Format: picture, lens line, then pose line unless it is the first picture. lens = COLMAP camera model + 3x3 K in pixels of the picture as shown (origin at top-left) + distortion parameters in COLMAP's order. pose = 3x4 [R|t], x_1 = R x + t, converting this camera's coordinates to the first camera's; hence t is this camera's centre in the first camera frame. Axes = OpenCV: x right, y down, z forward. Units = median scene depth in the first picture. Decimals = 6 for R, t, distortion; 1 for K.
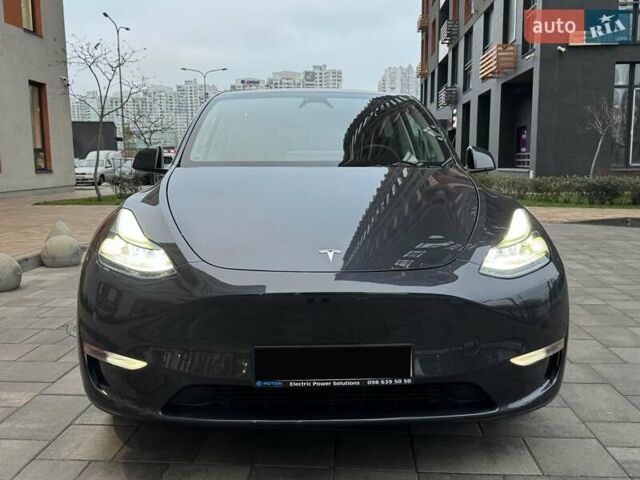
lens RADIAL K [[588.4, 0, 312.7], [0, 588.4, 222.1], [0, 0, 1]] dist [0.027961, 0.000000]
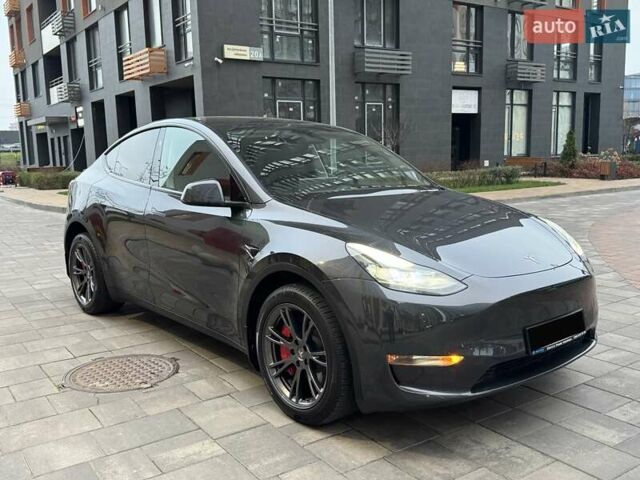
lens RADIAL K [[588.4, 0, 323.1], [0, 588.4, 235.8], [0, 0, 1]] dist [0.027961, 0.000000]
pose [[0.789153, -0.096458, 0.606576, -0.132032], [0.080291, 0.995318, 0.053818, -0.012739], [-0.608926, 0.006232, 0.793202, 0.016310]]
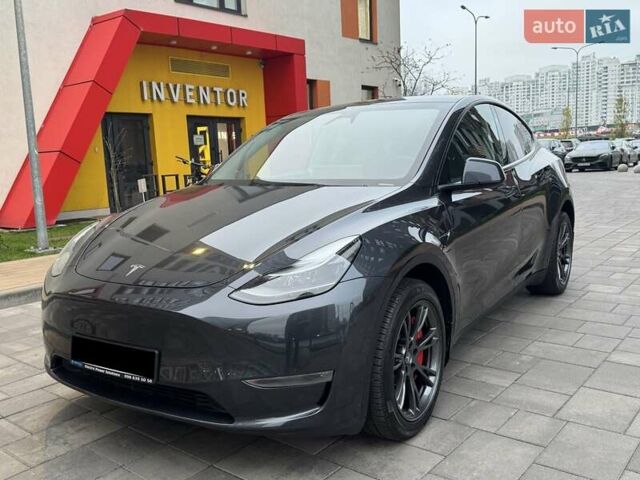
lens RADIAL K [[588.4, 0, 320.1], [0, 588.4, 241.9], [0, 0, 1]] dist [0.027961, 0.000000]
pose [[0.818306, 0.057713, -0.571878, 0.109209], [-0.026379, 0.997669, 0.062938, -0.009119], [0.574178, -0.036417, 0.817921, 0.023595]]
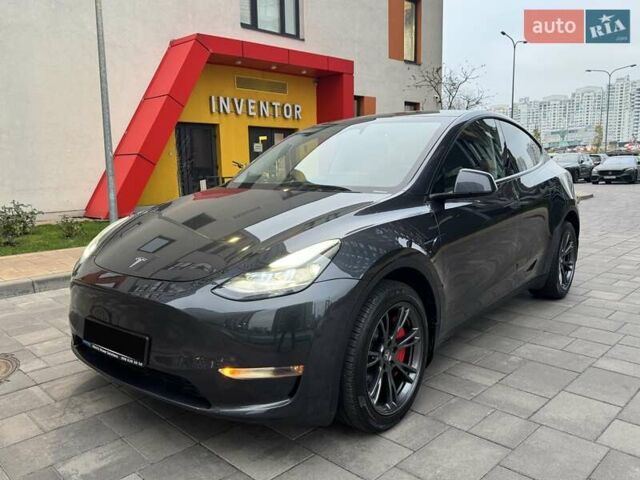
lens RADIAL K [[510.5, 0, 321.3], [0, 510.5, 243.2], [0, 0, 1]] dist [0.026362, -0.014294]
pose [[0.758381, 0.094285, -0.644957, 0.115696], [-0.058102, 0.995322, 0.077184, -0.010525], [0.649217, -0.021061, 0.760312, 0.040127]]
